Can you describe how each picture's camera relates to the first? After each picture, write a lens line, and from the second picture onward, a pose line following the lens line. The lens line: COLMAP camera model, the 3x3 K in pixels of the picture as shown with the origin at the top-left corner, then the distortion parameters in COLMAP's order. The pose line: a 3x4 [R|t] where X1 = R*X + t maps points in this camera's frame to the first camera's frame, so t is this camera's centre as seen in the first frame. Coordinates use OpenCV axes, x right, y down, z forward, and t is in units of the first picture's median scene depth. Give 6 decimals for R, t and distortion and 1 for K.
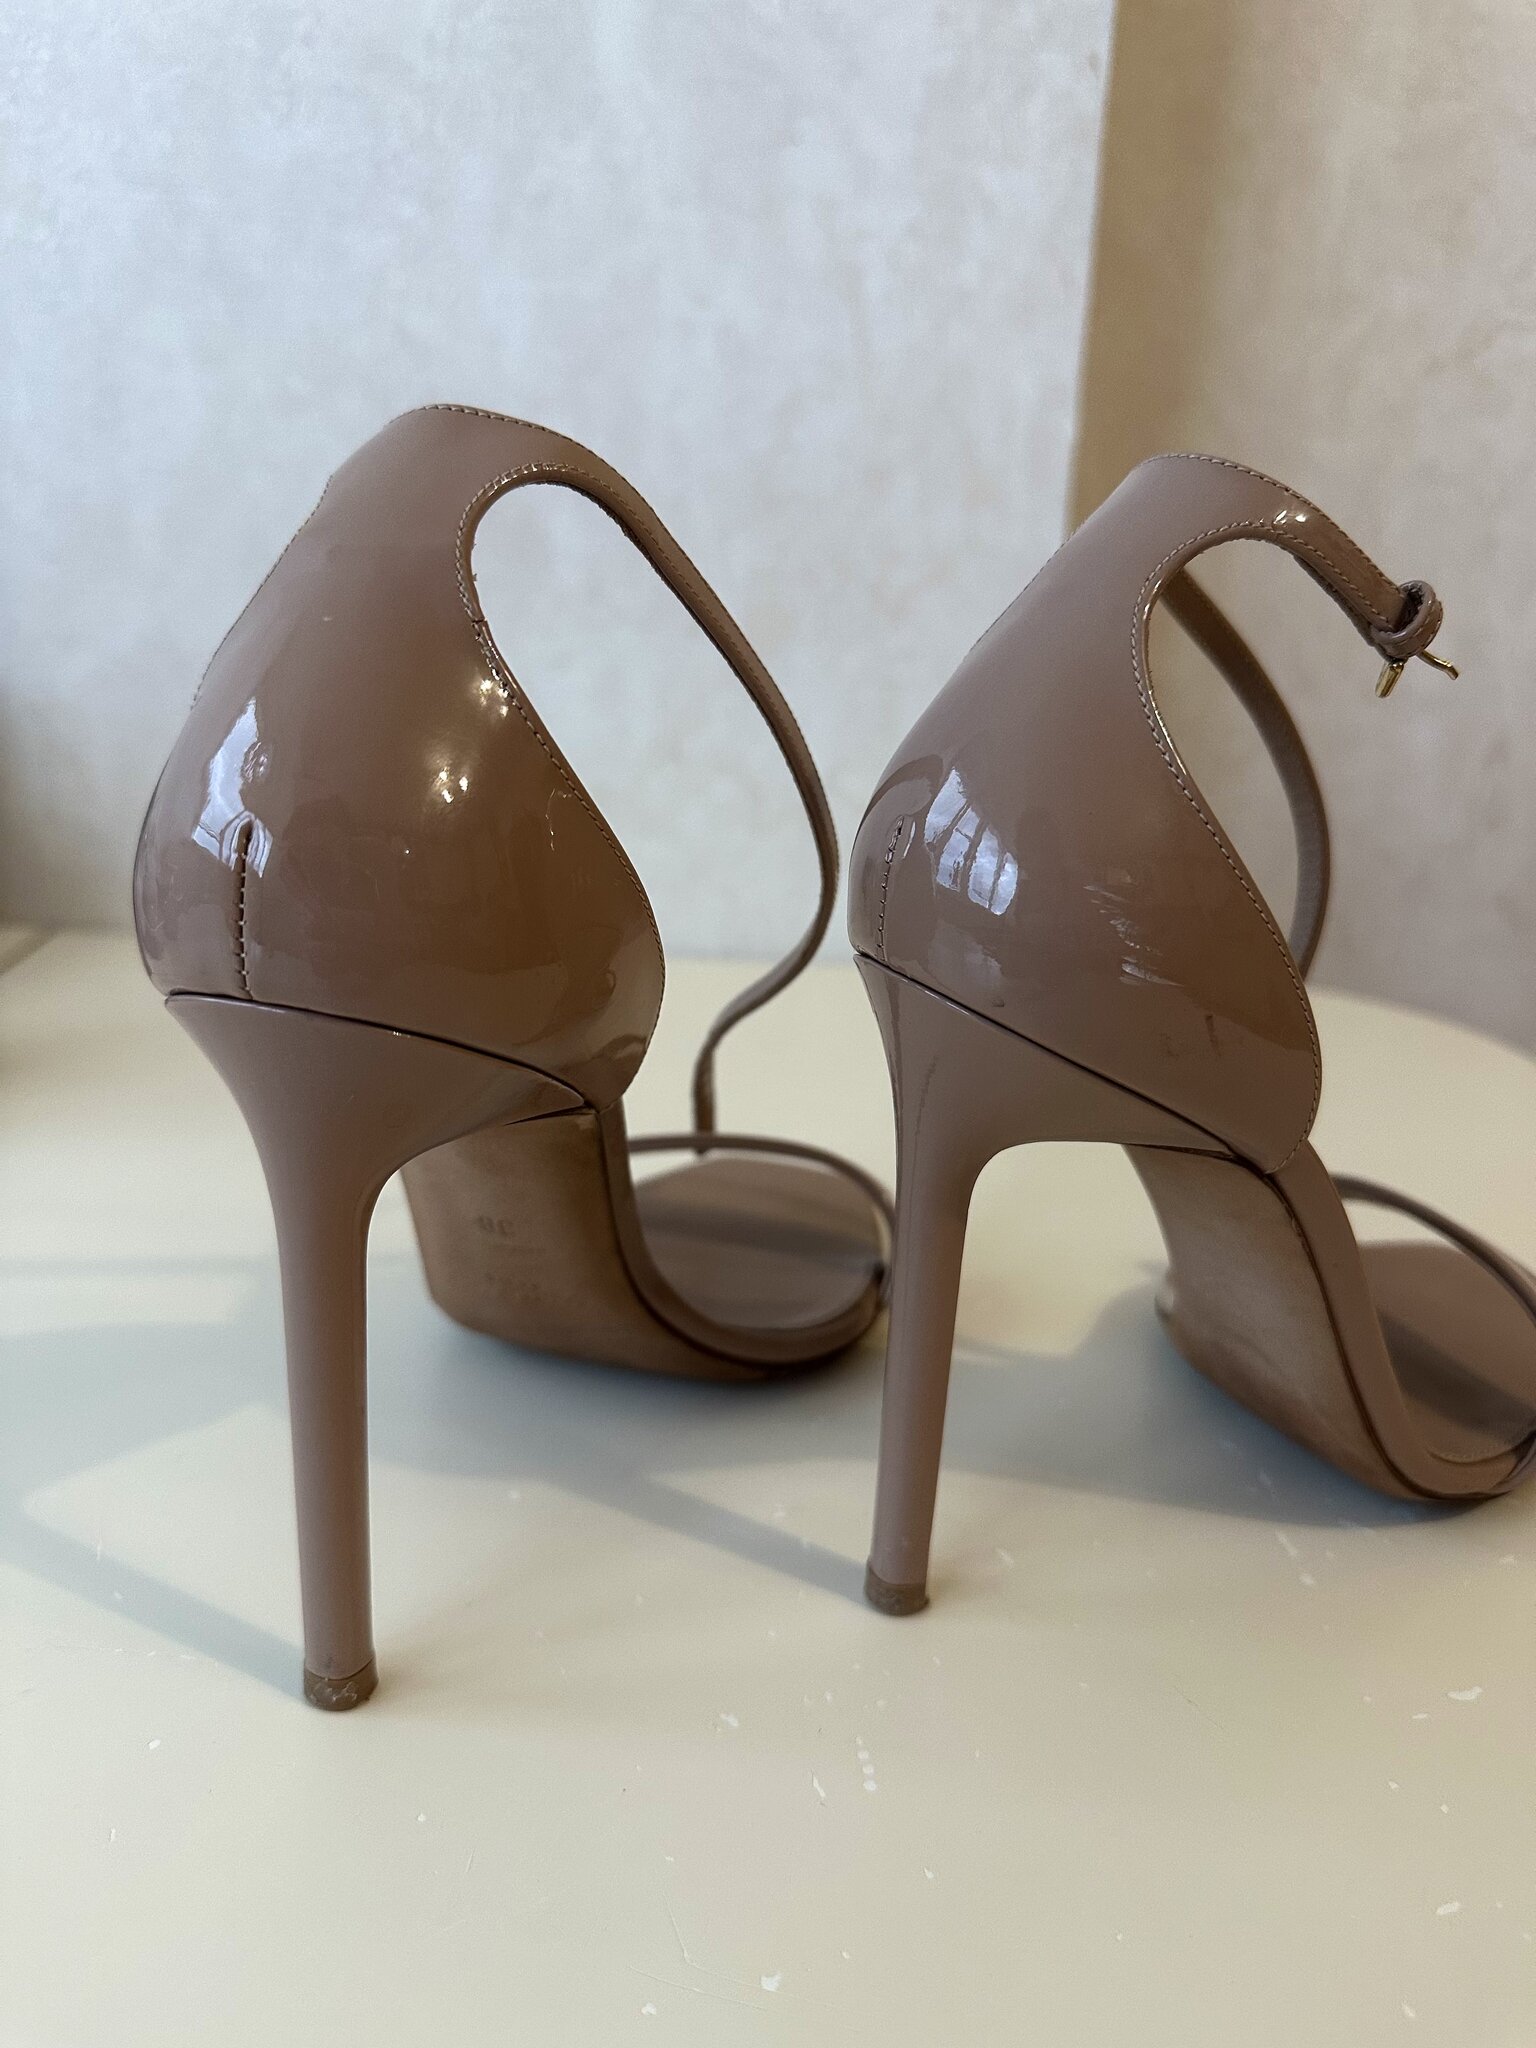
lens RADIAL K [[1524.0, 0, 788.0], [0, 1524.0, 1003.5], [0, 0, 1]] dist [-0.039976, 0.012616]
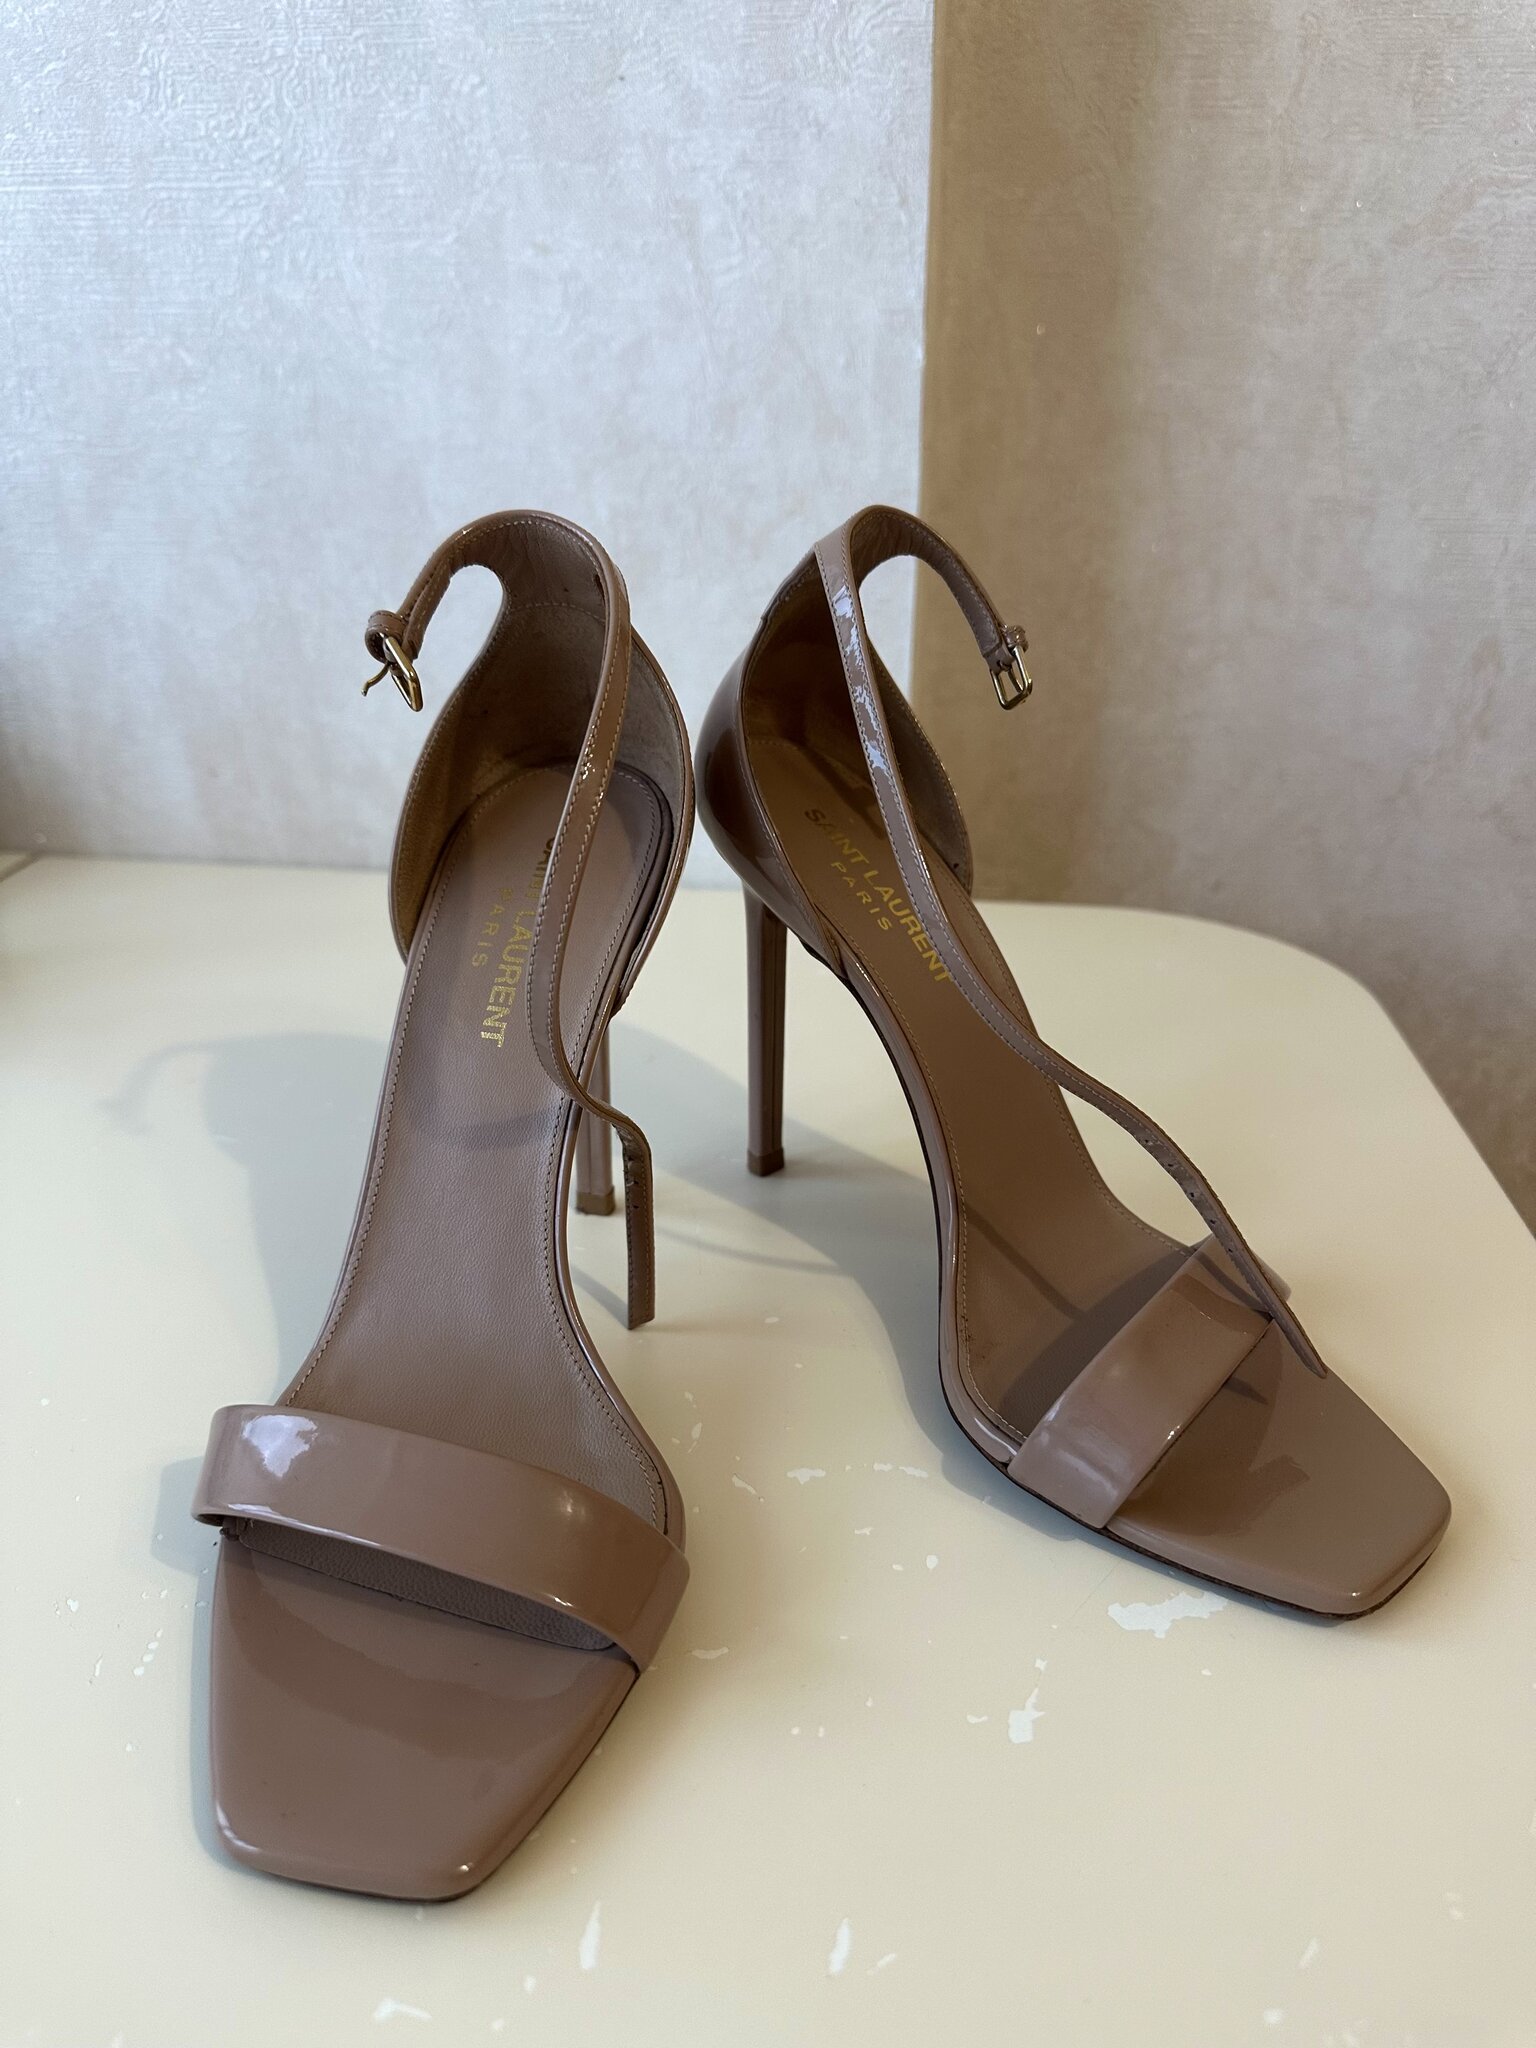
lens RADIAL K [[1524.0, 0, 771.5], [0, 1524.0, 1011.3], [0, 0, 1]] dist [-0.039976, 0.012616]
pose [[0.981036, 0.026175, -0.192048, 0.306887], [-0.006351, 0.994648, 0.103125, -0.058136], [0.193720, -0.099950, 0.975952, -0.020100]]
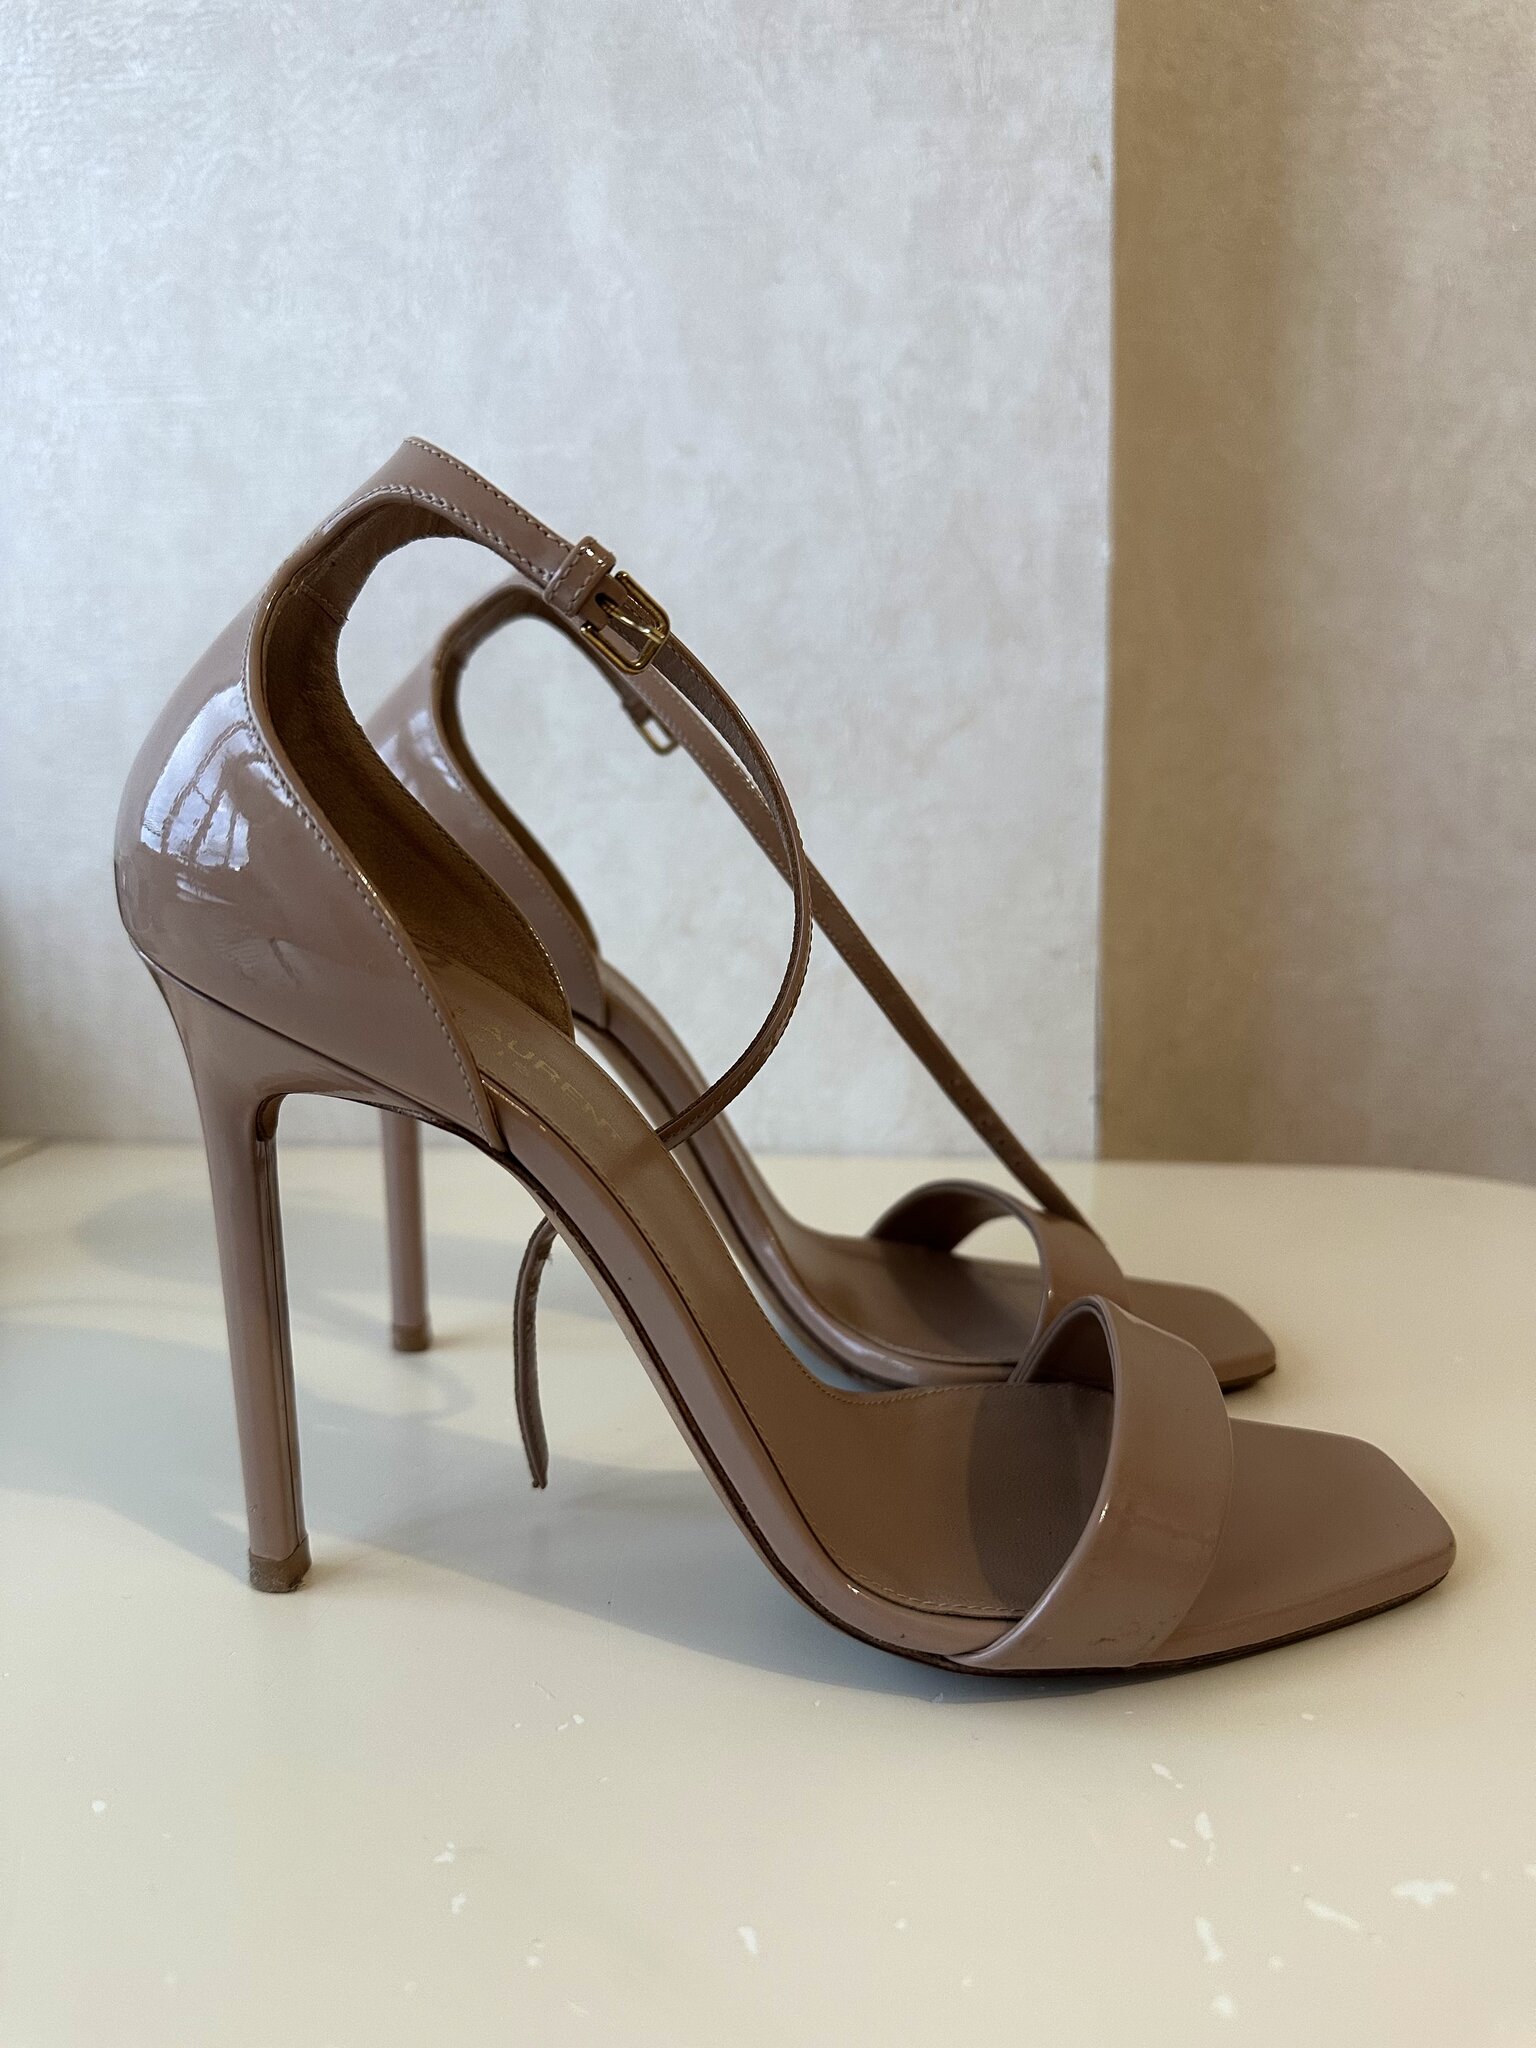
lens RADIAL K [[1524.0, 0, 772.7], [0, 1524.0, 1011.9], [0, 0, 1]] dist [-0.039976, 0.012616]
pose [[0.986116, -0.040413, -0.161063, 0.133047], [0.013309, 0.986048, -0.165930, 0.036725], [0.165522, 0.161483, 0.972896, 0.148735]]
